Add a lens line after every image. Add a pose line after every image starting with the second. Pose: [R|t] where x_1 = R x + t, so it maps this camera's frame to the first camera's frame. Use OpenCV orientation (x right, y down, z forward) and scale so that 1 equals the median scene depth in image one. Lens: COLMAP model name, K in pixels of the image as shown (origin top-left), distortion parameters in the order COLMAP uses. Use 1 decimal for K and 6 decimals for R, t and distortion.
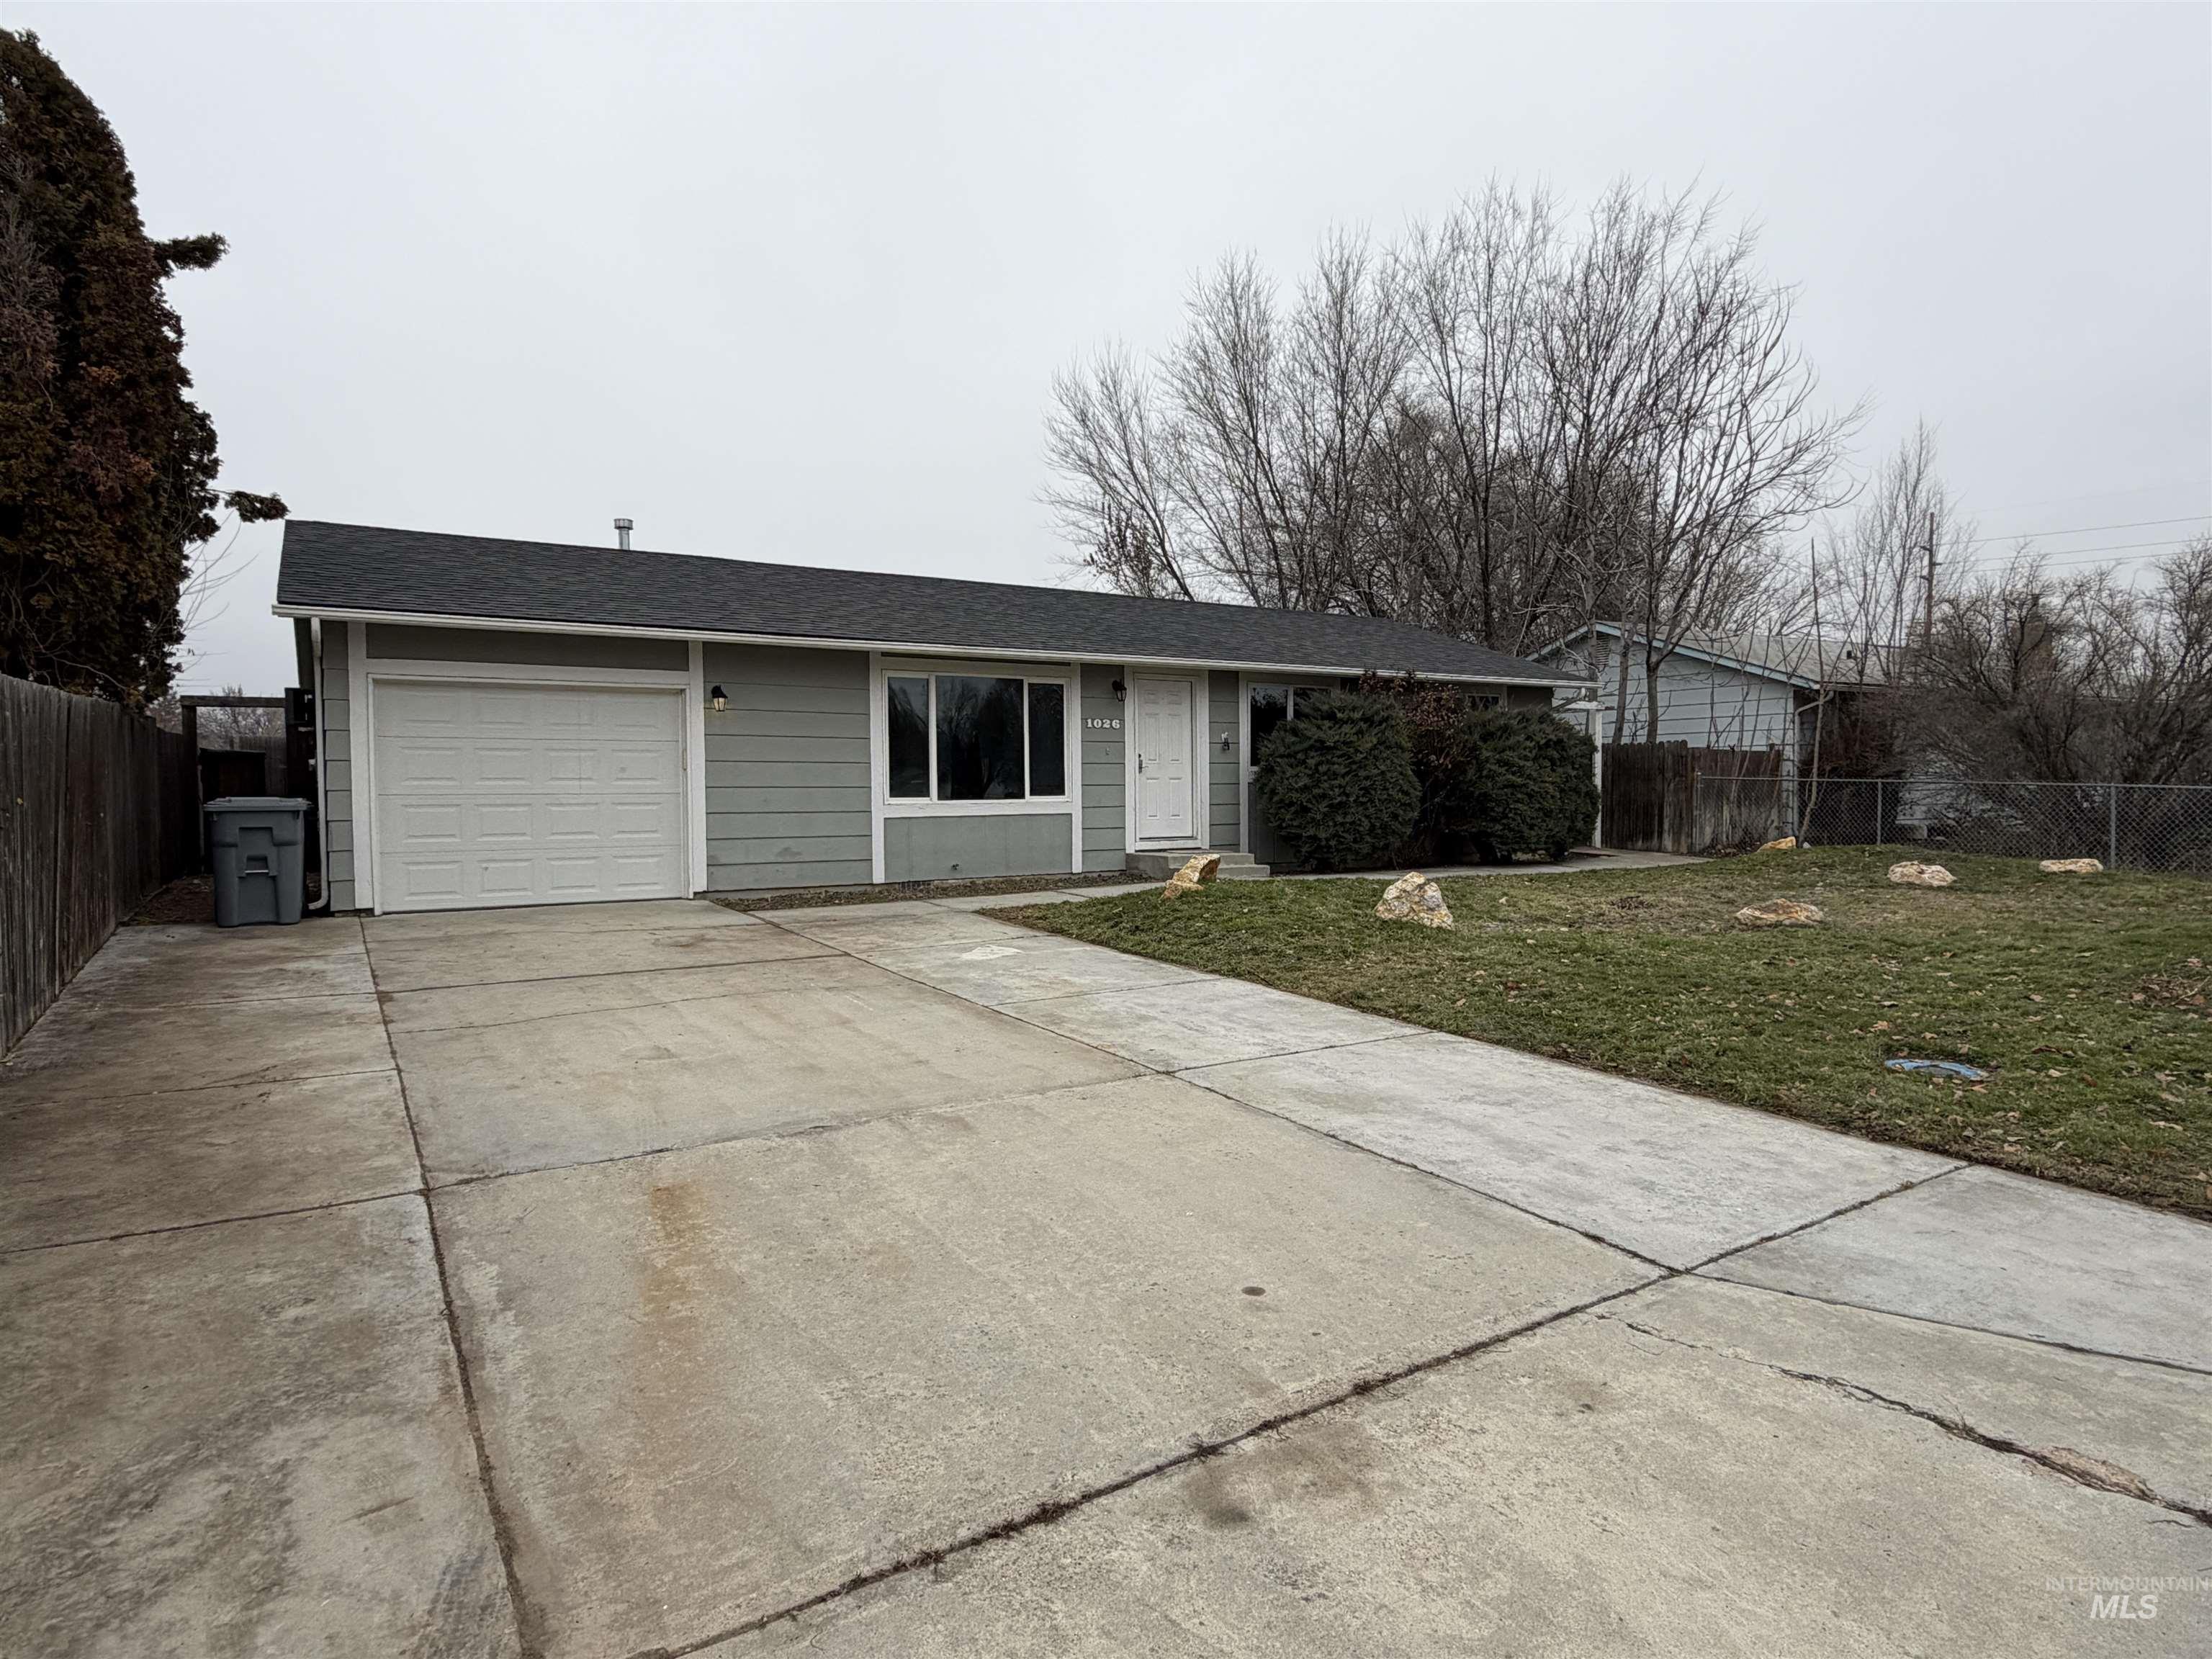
lens RADIAL K [[1211.0, 0, 1106.9], [0, 1211.0, 830.5], [0, 0, 1]] dist [-0.007098, -0.000316]
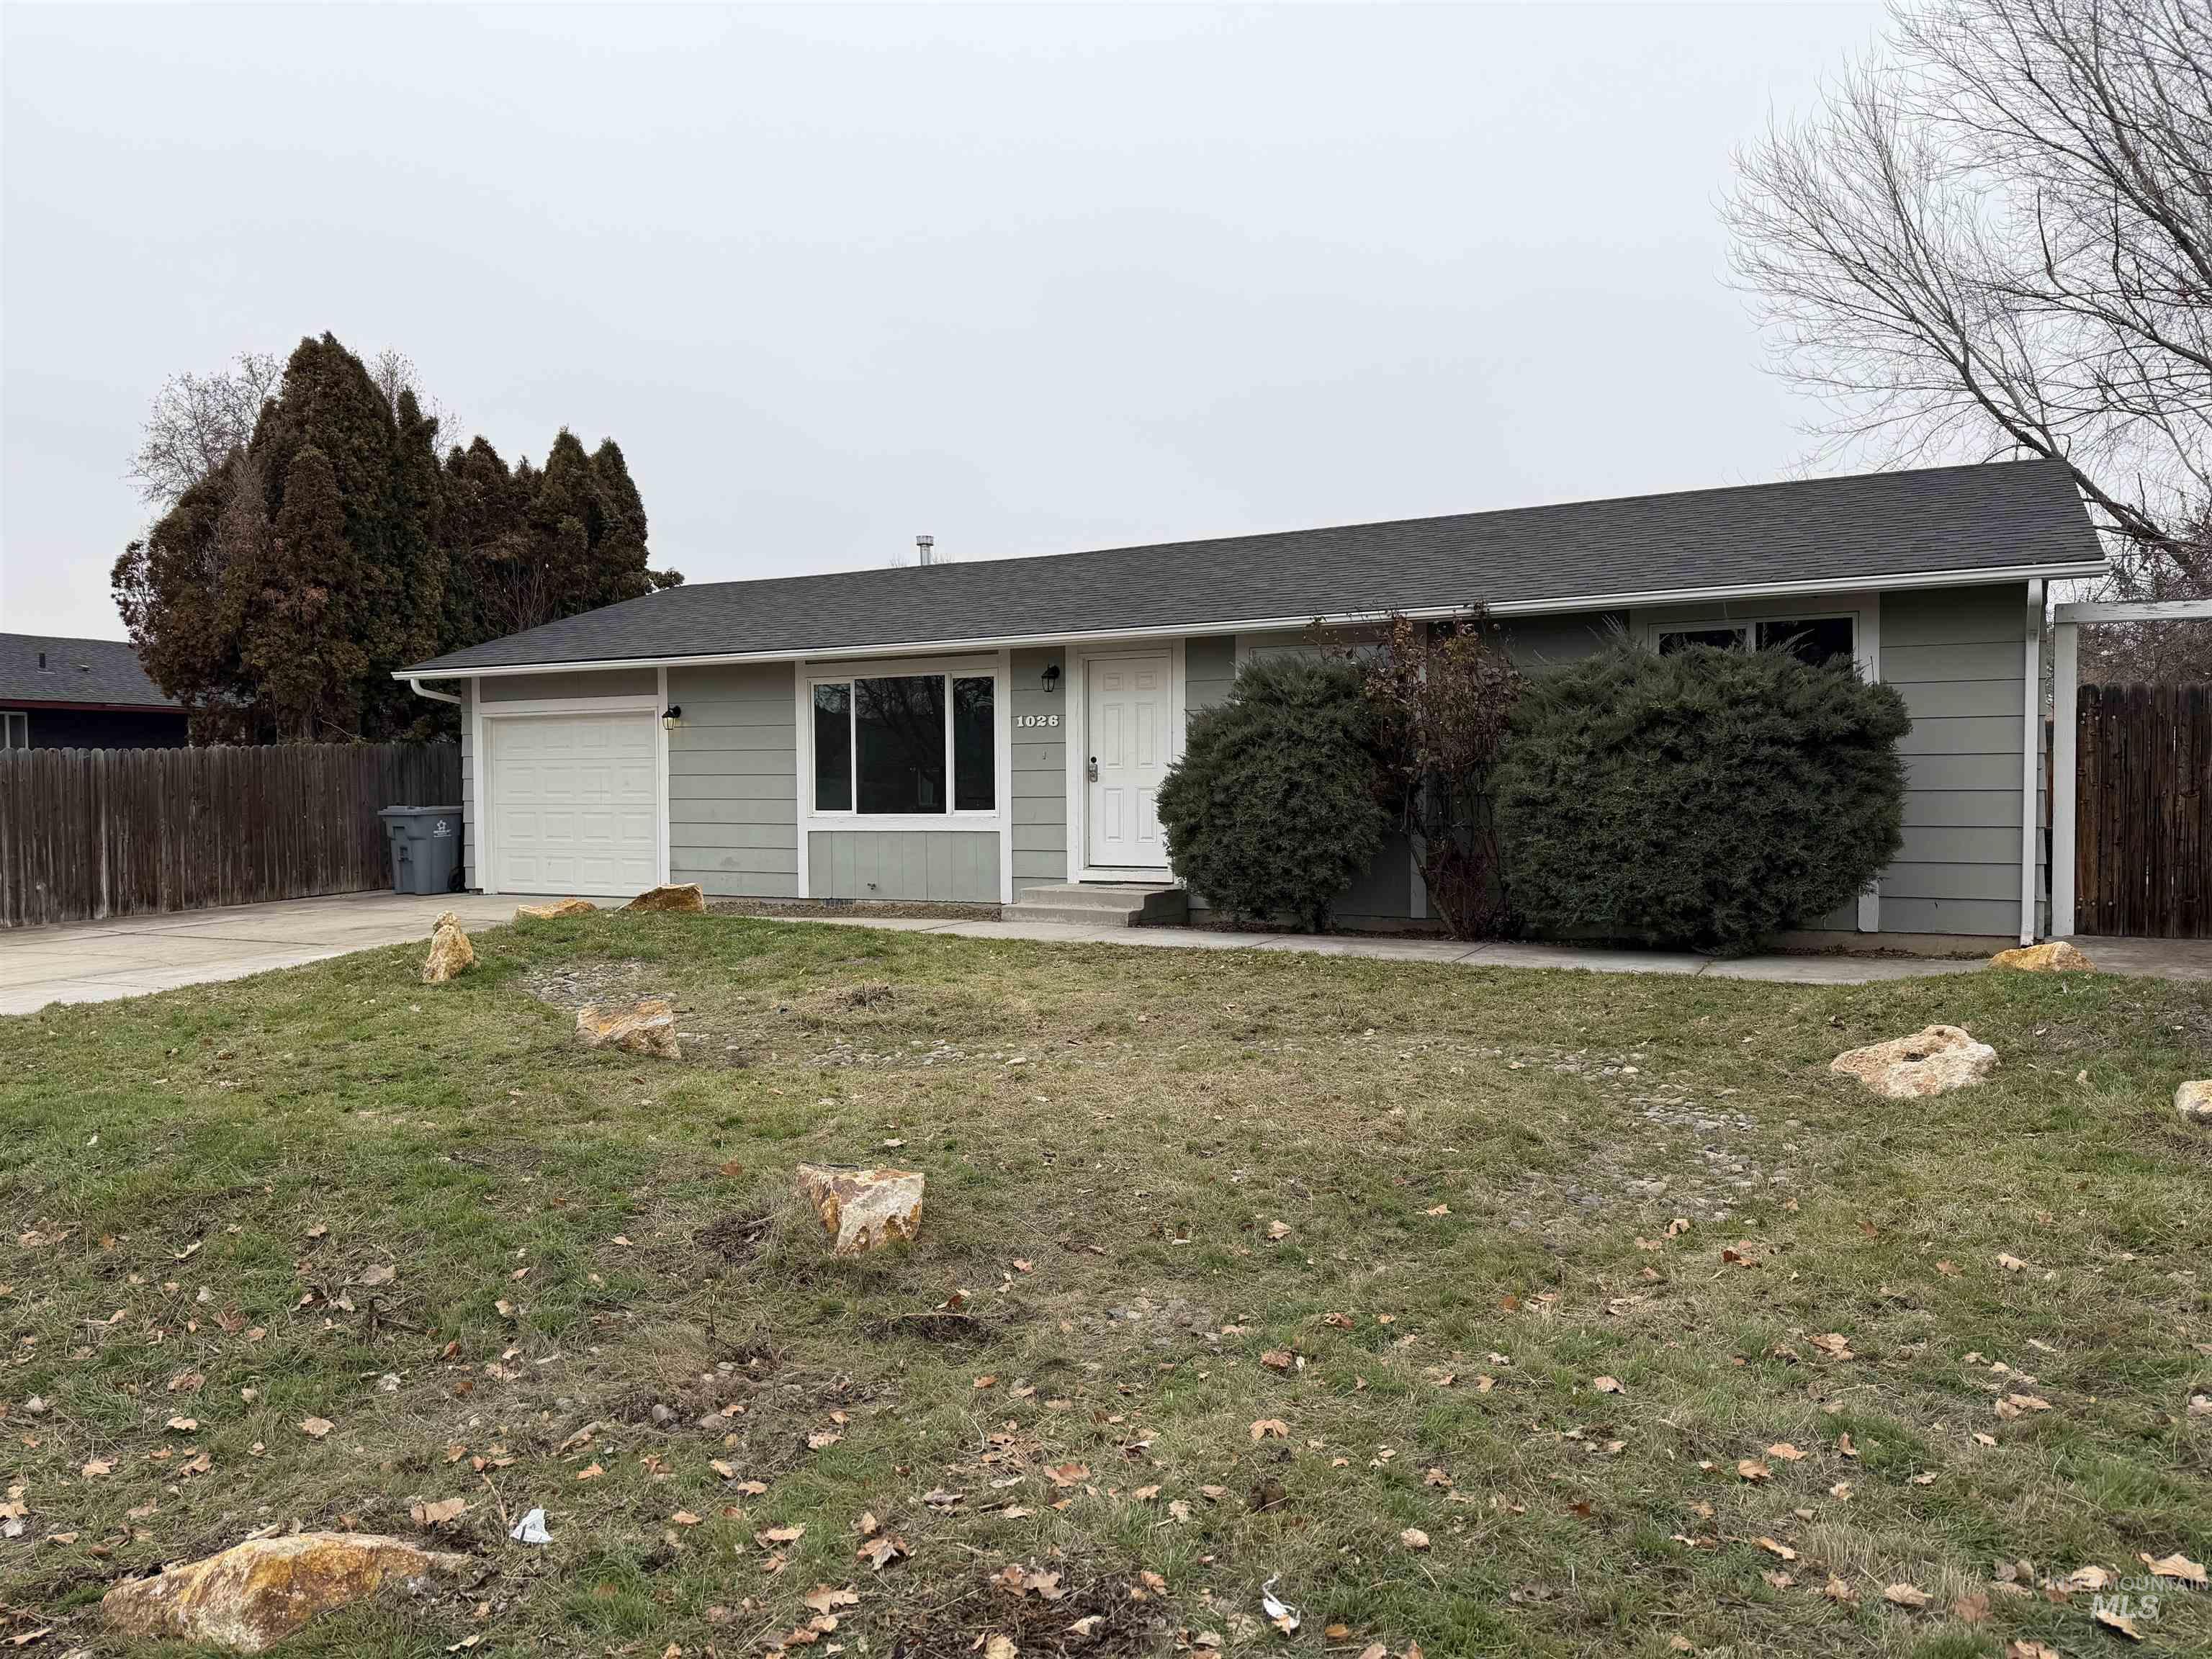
lens RADIAL K [[1552.1, 0, 1103.8], [0, 1552.1, 824.8], [0, 0, 1]] dist [0.047614, -0.005828]
pose [[0.510836, 0.018719, -0.859474, 0.937243], [-0.029499, 0.999556, 0.004237, -0.025780], [0.859172, 0.023189, 0.511162, 0.529876]]
